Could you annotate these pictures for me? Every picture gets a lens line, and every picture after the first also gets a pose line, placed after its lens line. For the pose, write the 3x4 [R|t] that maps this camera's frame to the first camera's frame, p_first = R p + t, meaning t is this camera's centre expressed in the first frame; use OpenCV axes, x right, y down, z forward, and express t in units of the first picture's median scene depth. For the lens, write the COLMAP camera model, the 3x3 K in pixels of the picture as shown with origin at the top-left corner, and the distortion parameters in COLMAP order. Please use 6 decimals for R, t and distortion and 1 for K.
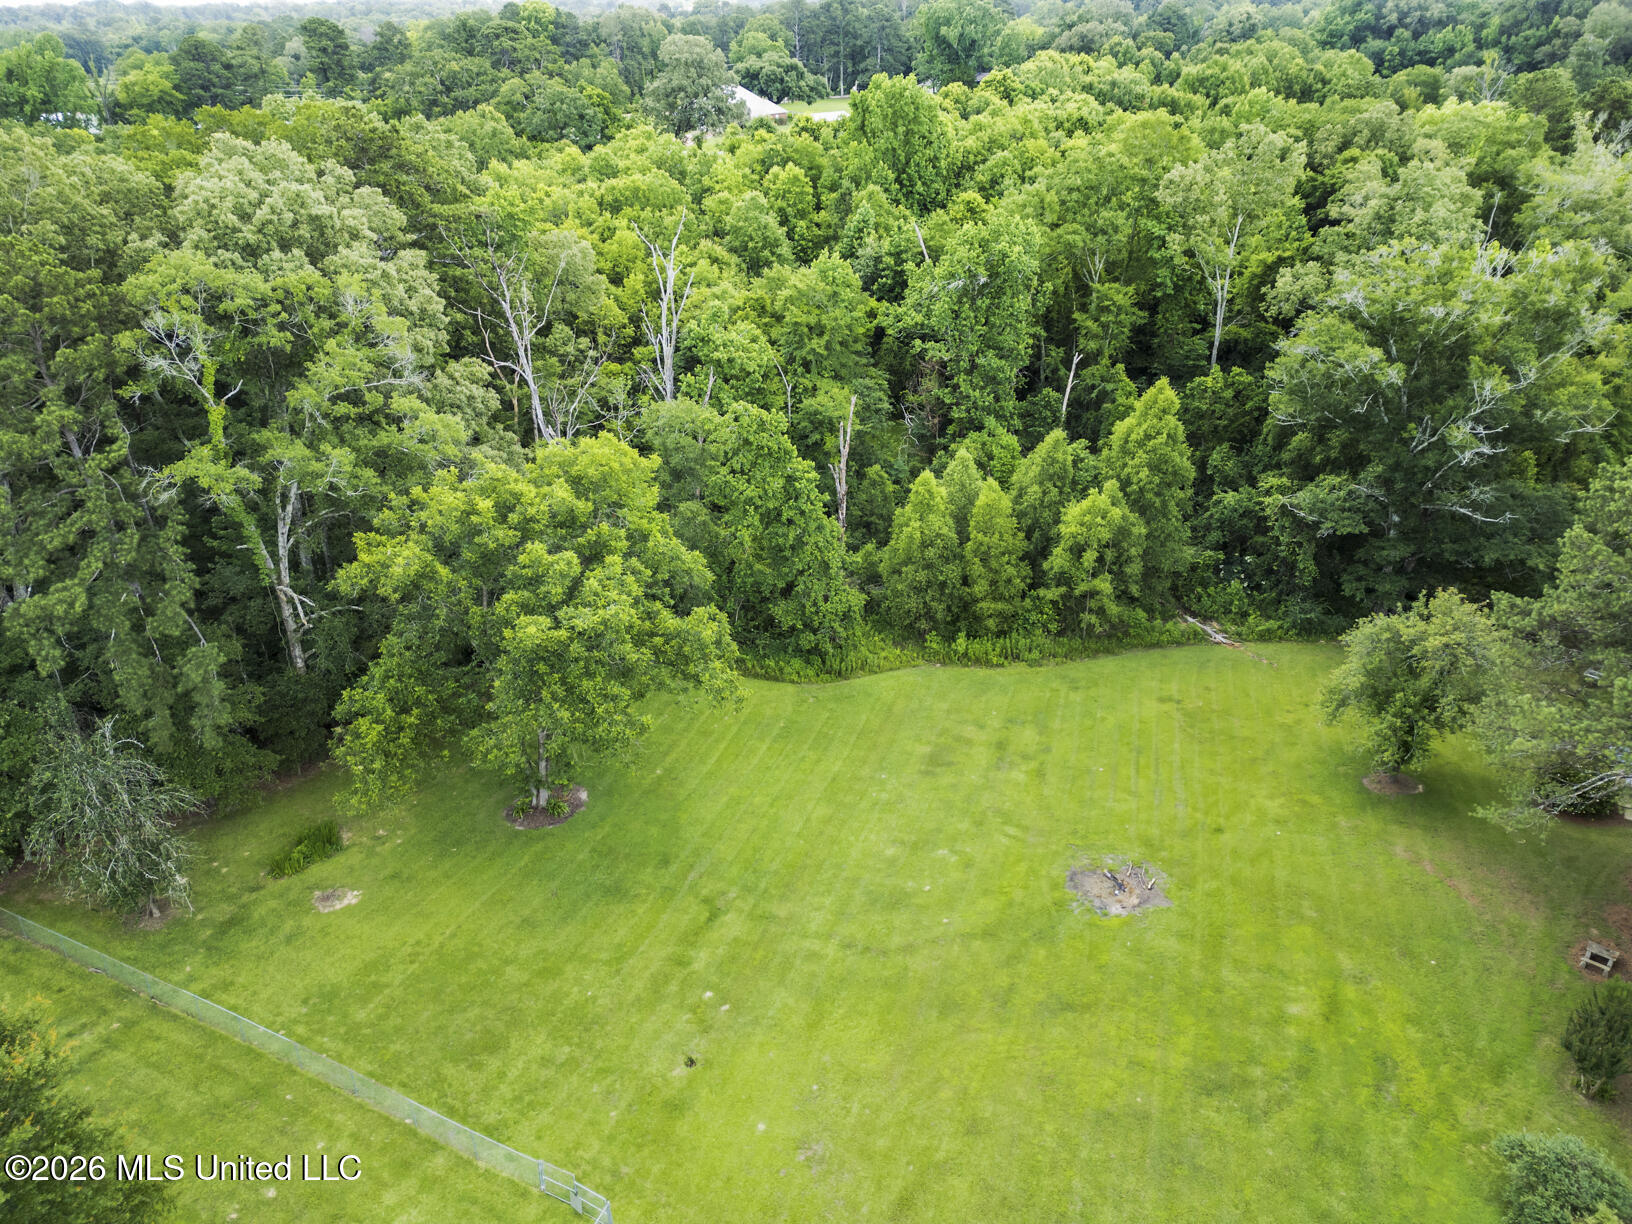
lens RADIAL K [[1147.5, 0, 805.5], [0, 1147.5, 613.4], [0, 0, 1]] dist [0.061545, -0.057785]
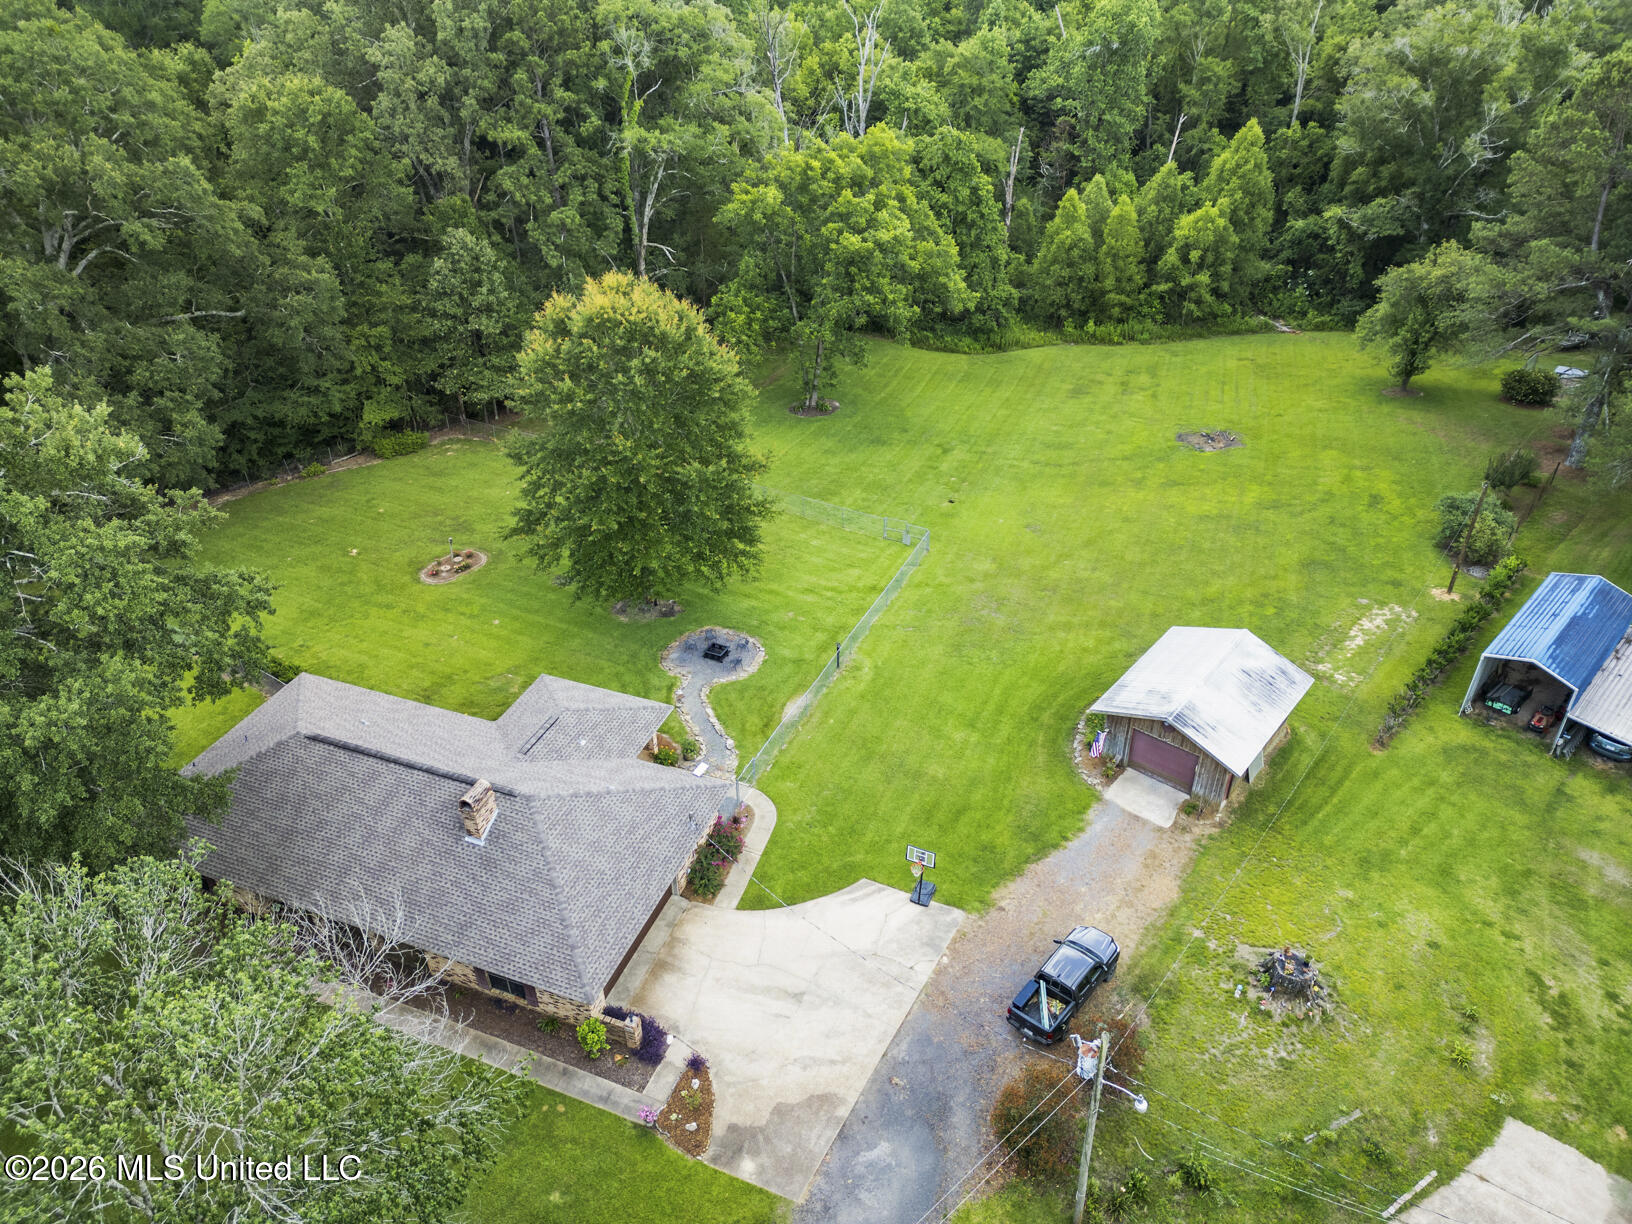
lens RADIAL K [[1147.5, 0, 810.4], [0, 1147.5, 615.1], [0, 0, 1]] dist [0.061545, -0.057785]
pose [[0.999373, 0.016794, -0.031170, -0.144103], [-0.013097, 0.993253, 0.115222, 0.209754], [0.032894, -0.114742, 0.992851, -0.390555]]
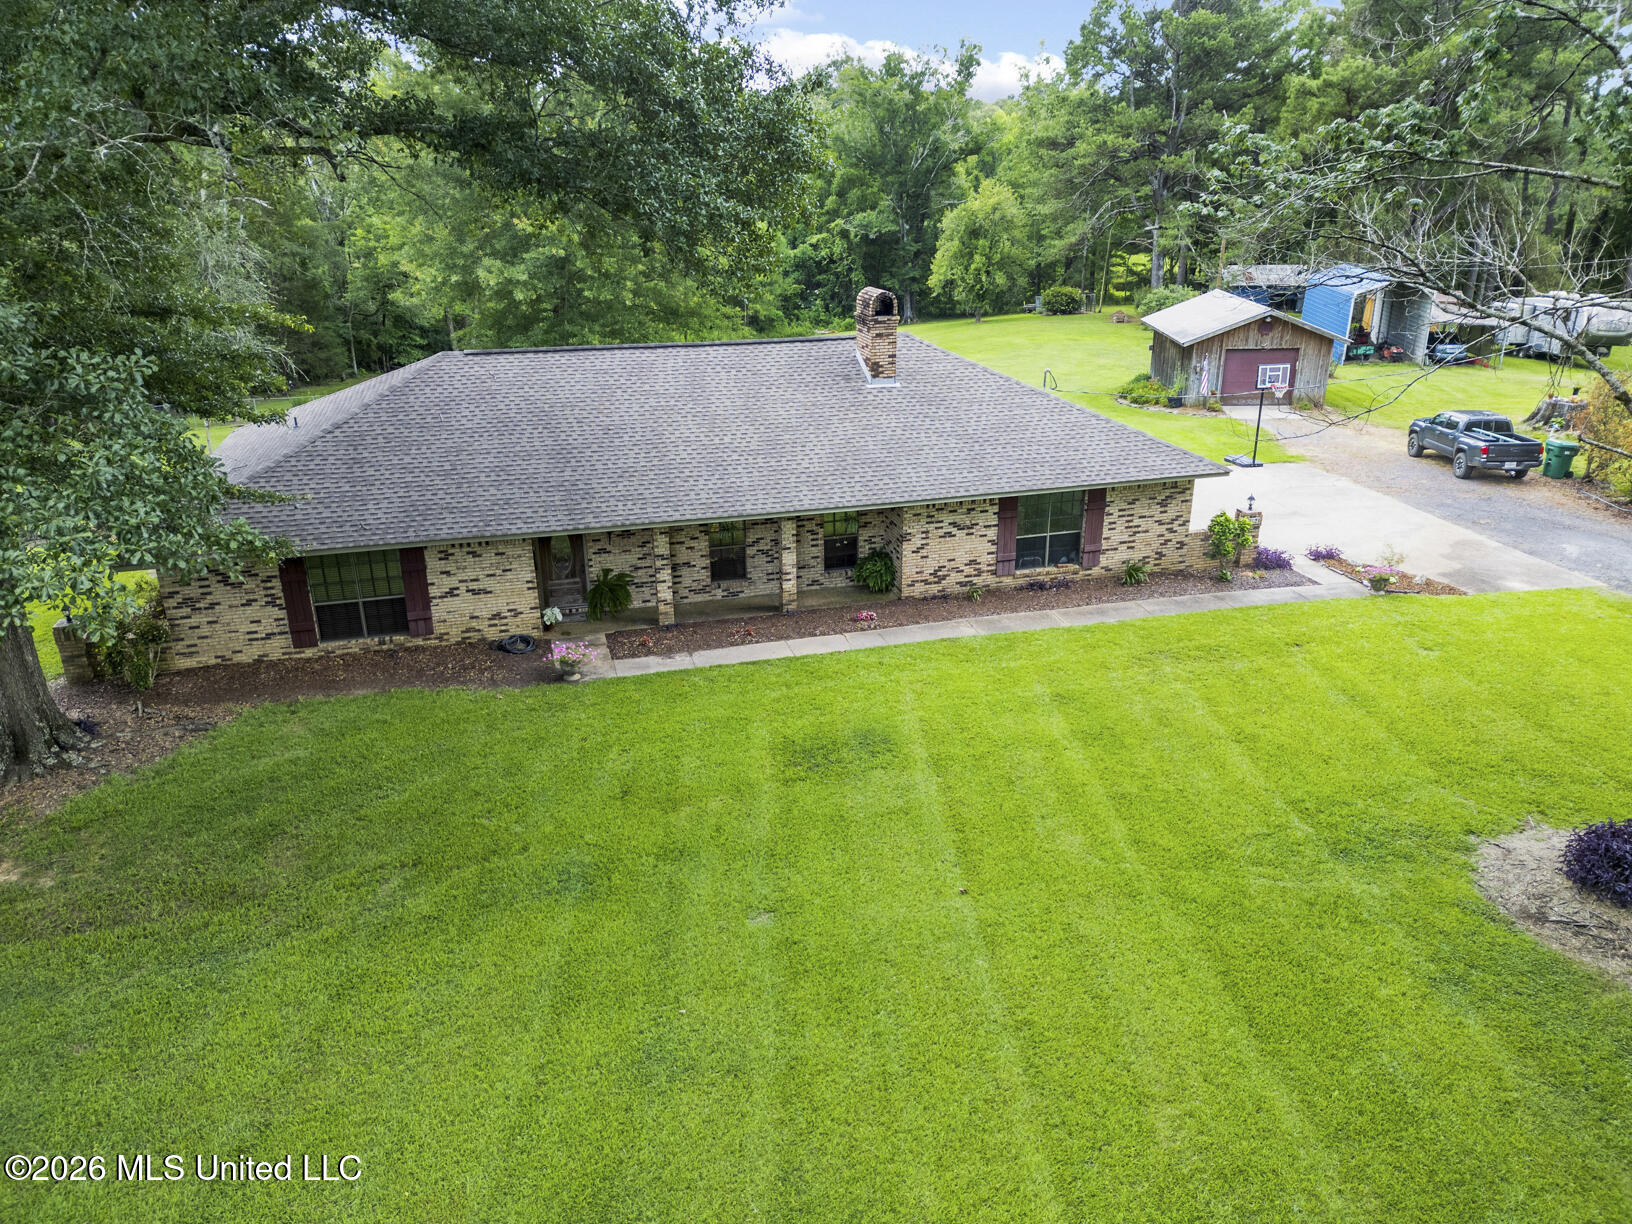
lens RADIAL K [[1147.5, 0, 820.2], [0, 1147.5, 614.5], [0, 0, 1]] dist [0.061545, -0.057785]
pose [[0.819363, -0.203950, 0.535770, -0.501903], [0.268206, 0.962364, -0.043832, 0.438475], [-0.506666, 0.179611, 0.843226, -0.148724]]
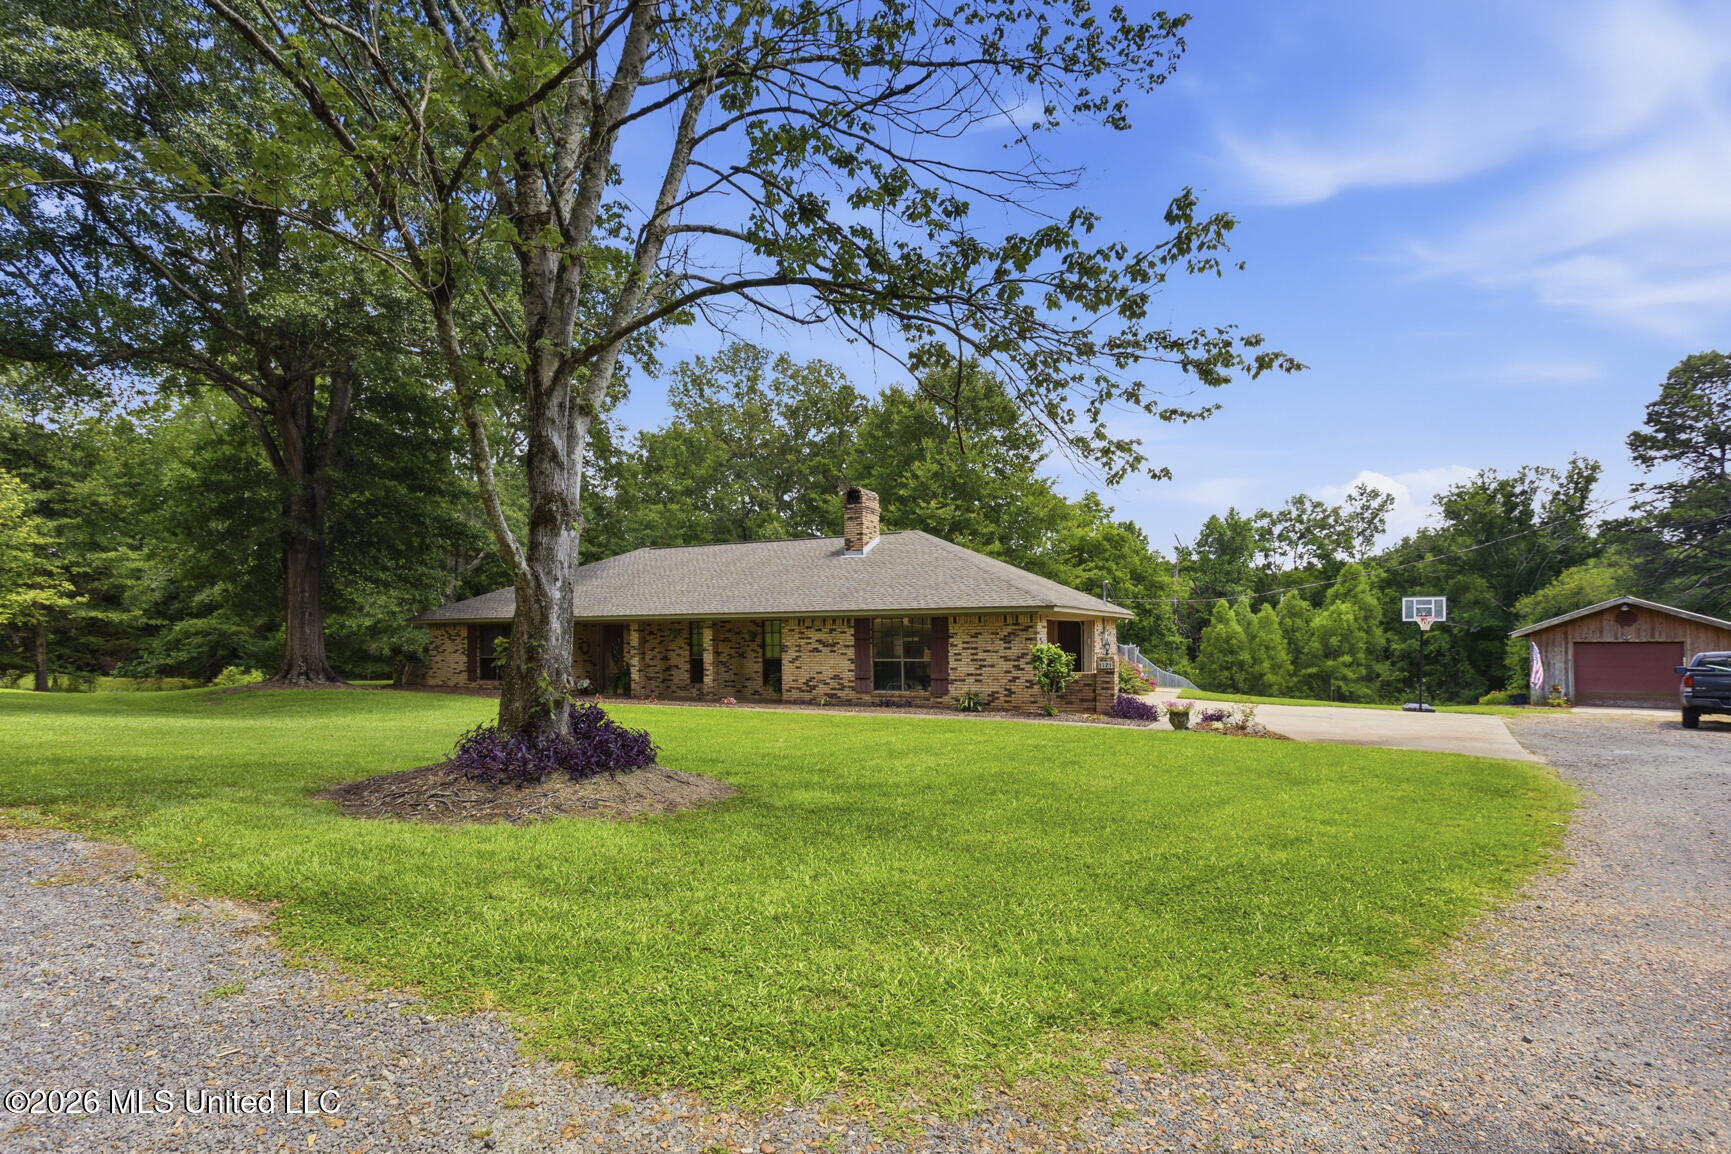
lens RADIAL K [[872.5, 0, 880.6], [0, 872.5, 640.9], [0, 0, 1]] dist [-0.014628, 0.005722]
pose [[0.995036, 0.005369, -0.099372, -0.265744], [-0.050529, 0.887511, -0.458007, 0.534640], [0.085735, 0.460755, 0.883377, -0.157968]]
